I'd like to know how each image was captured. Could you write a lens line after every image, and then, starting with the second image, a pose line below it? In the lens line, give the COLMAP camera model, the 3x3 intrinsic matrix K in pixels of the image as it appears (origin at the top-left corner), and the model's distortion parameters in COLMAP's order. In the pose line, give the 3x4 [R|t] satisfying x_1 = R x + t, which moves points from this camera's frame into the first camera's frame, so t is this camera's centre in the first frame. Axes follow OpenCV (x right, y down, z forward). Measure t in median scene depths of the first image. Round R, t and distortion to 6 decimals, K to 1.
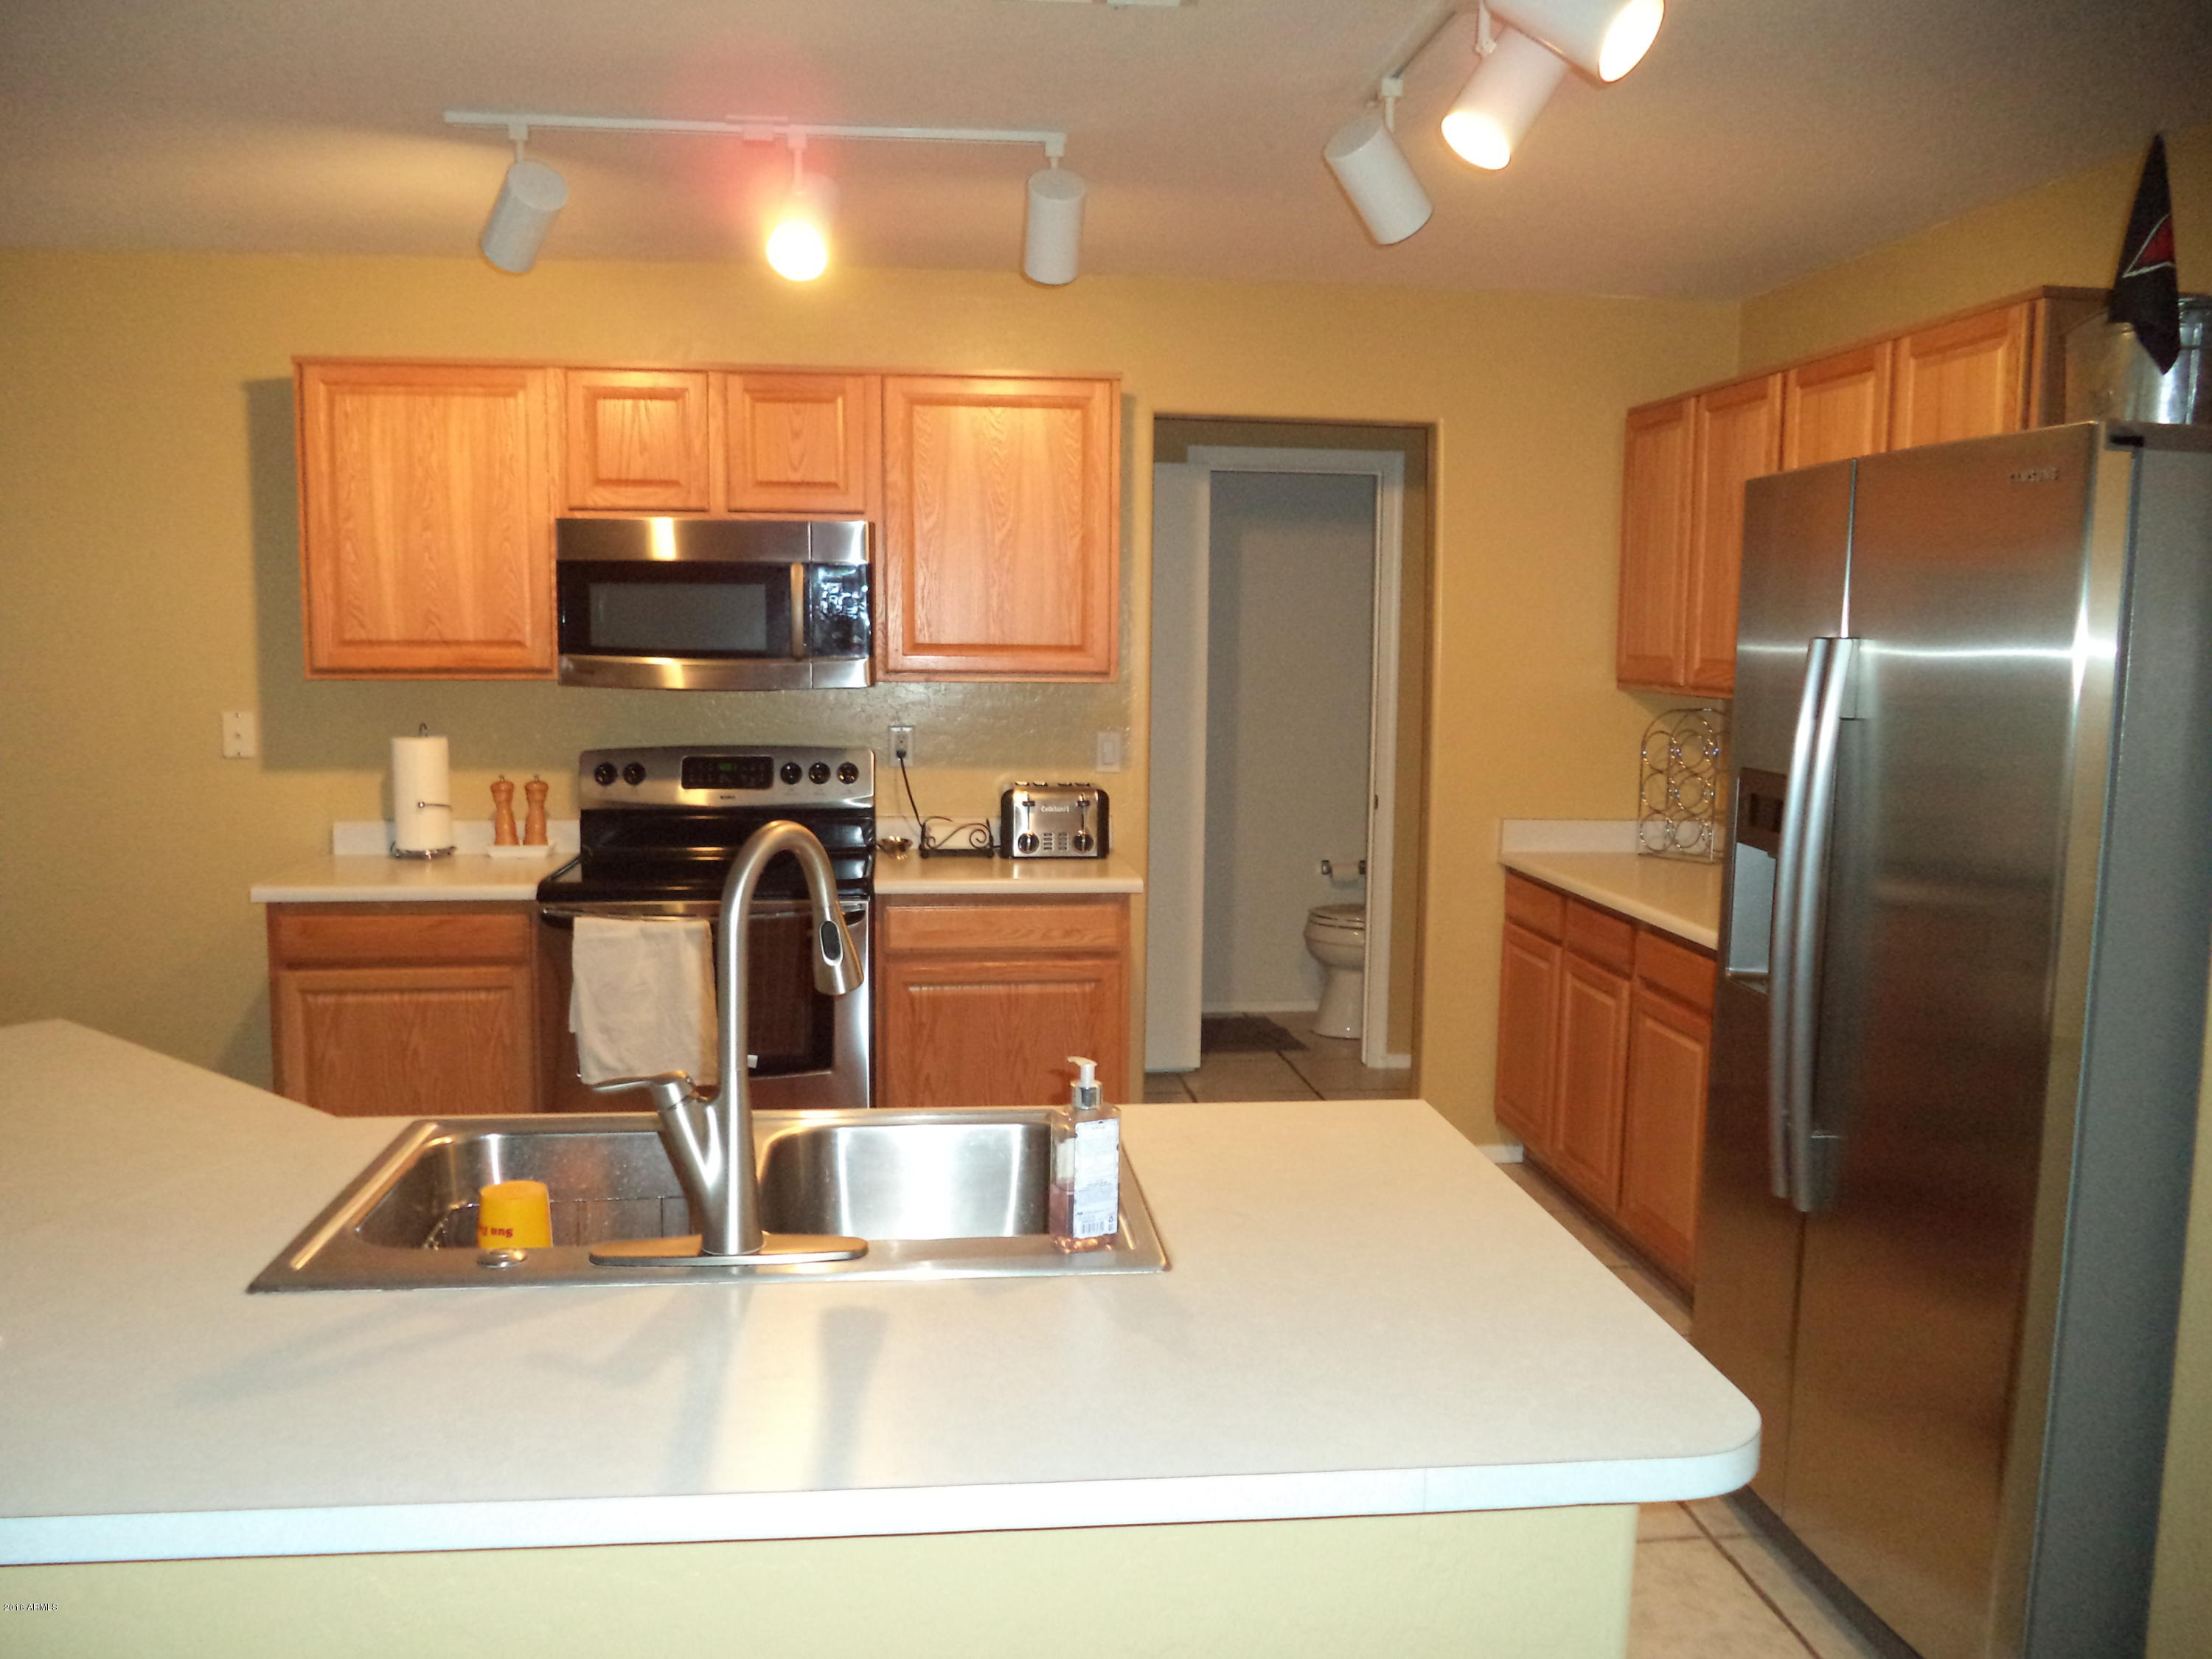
lens RADIAL K [[1798.8, 0, 1117.9], [0, 1798.8, 805.8], [0, 0, 1]] dist [-0.002351, -0.006773]
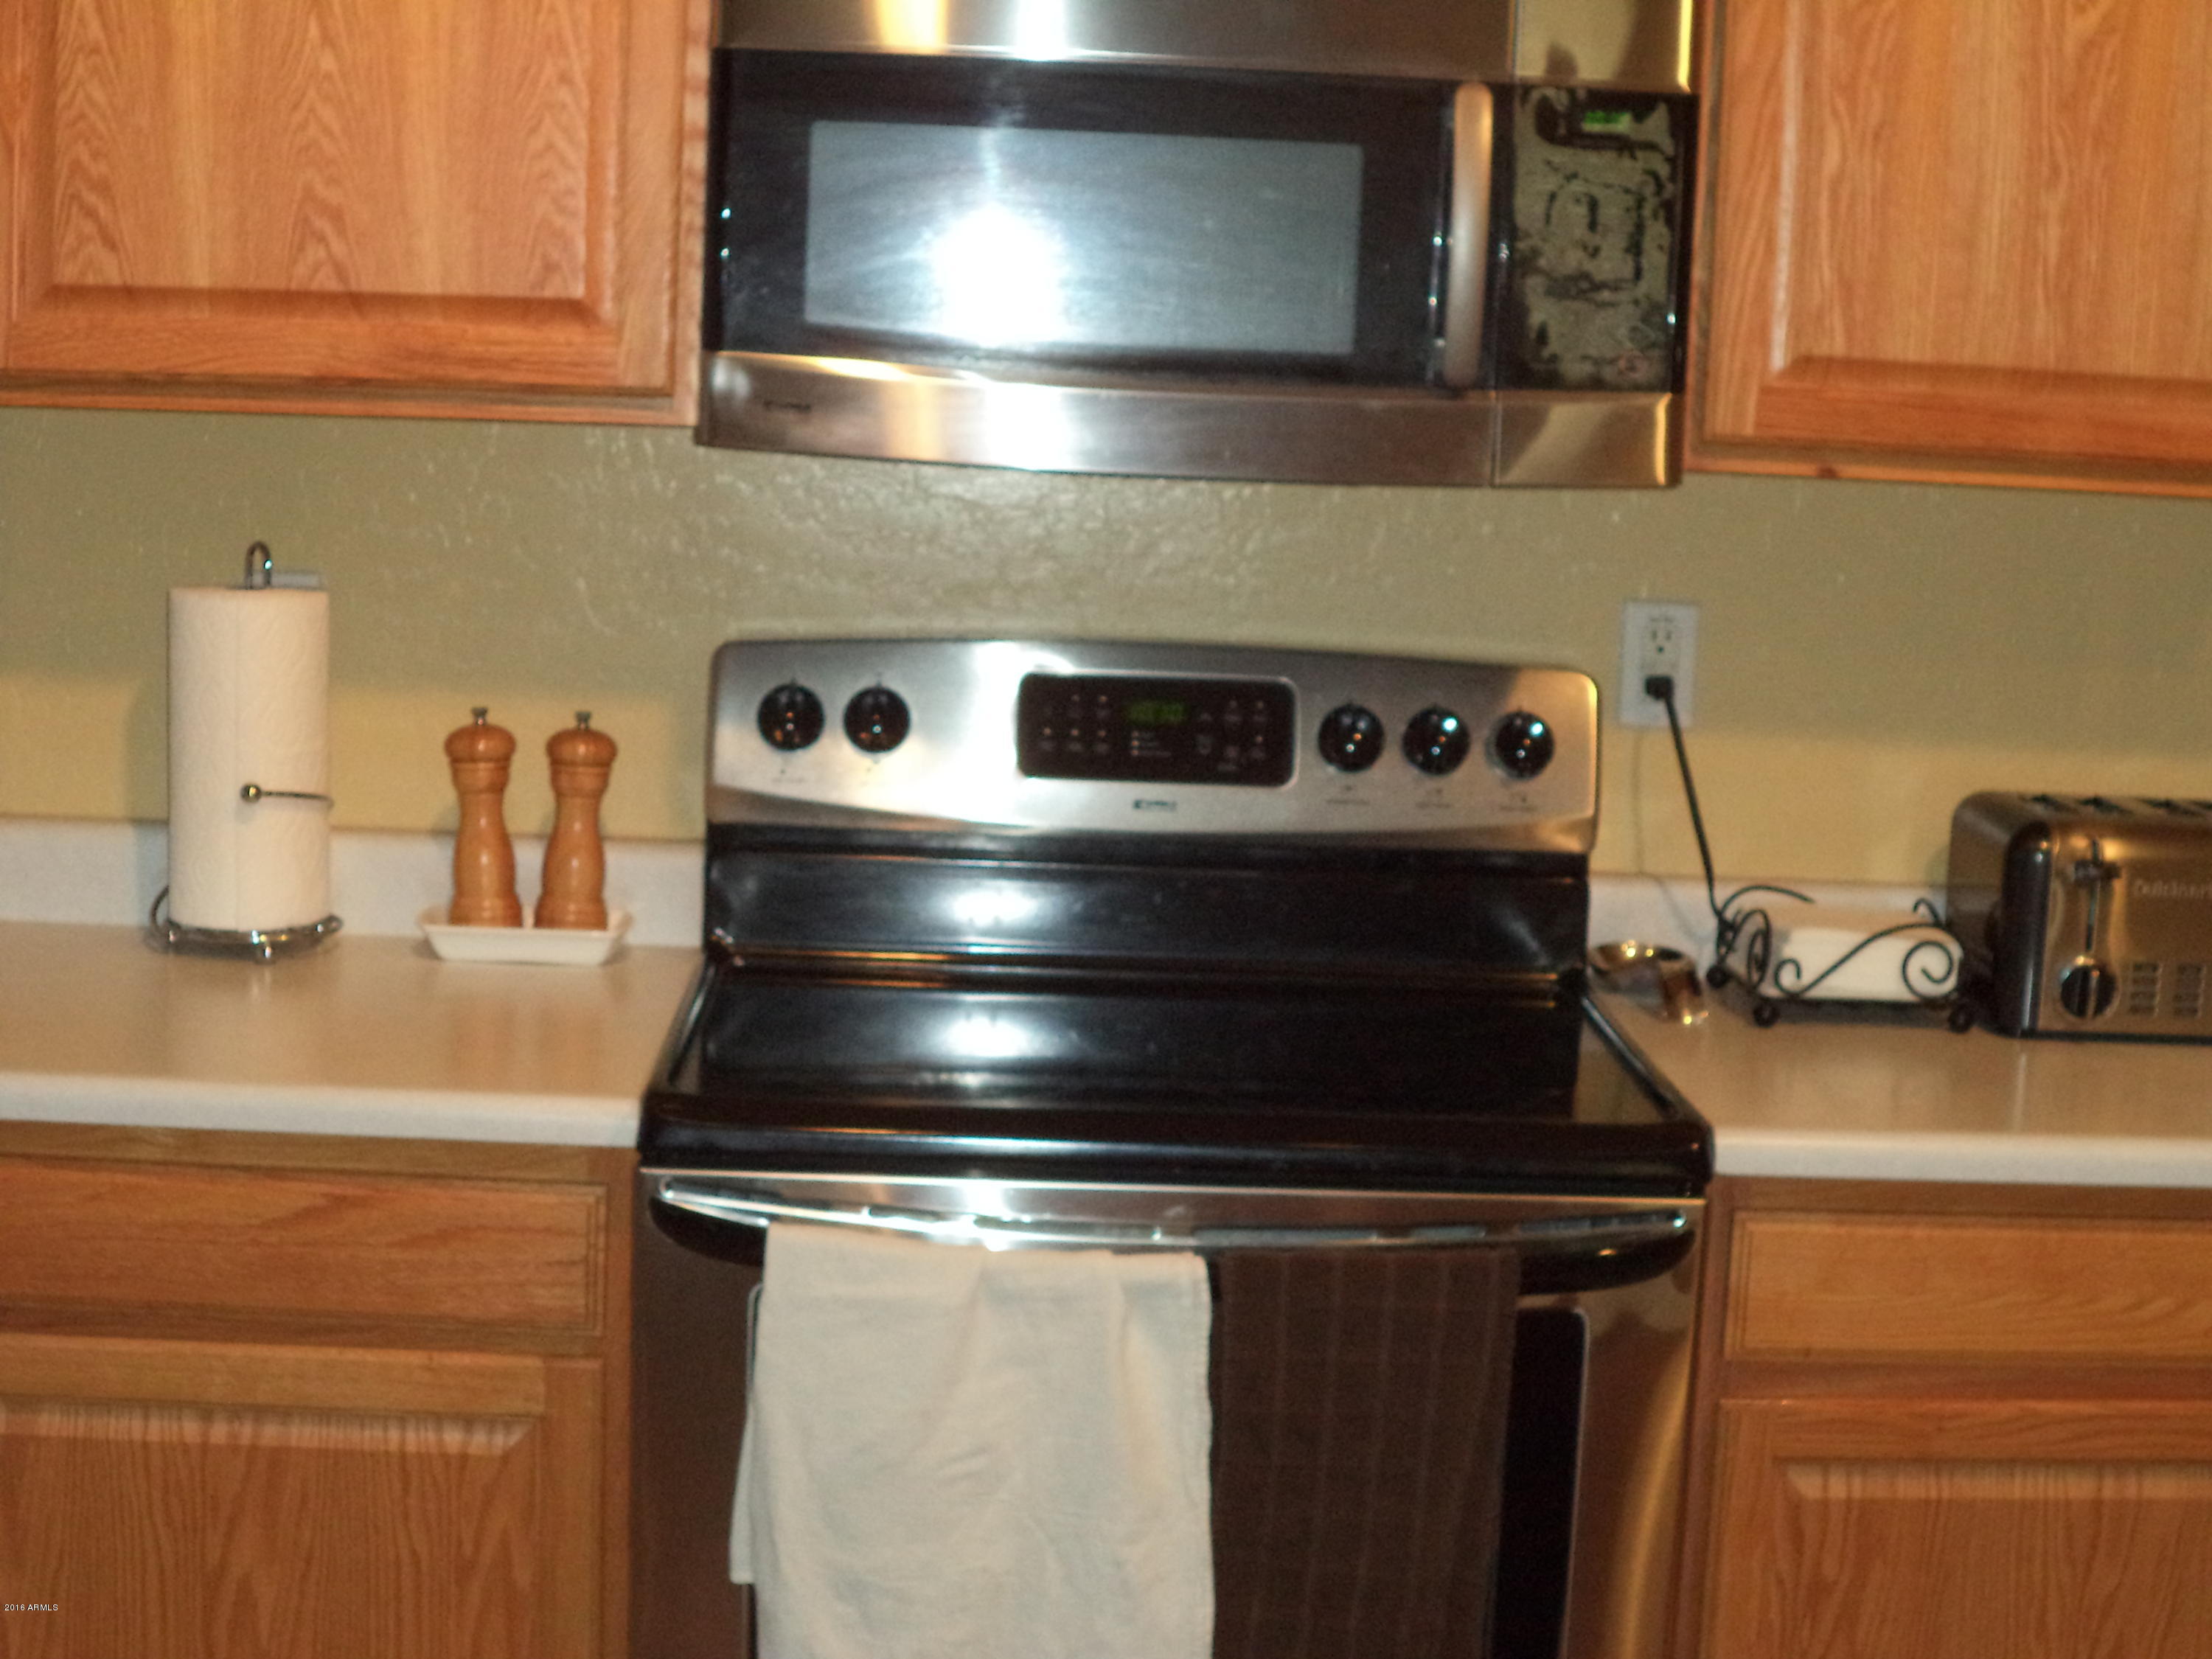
lens RADIAL K [[3548.0, 0, 1106.3], [0, 3548.0, 828.7], [0, 0, 1]] dist [-0.164647, 0.000000]
pose [[0.996141, 0.047048, -0.074090, -0.189681], [-0.043430, 0.997819, 0.049703, -0.033902], [0.076267, -0.046293, 0.996012, 0.384532]]
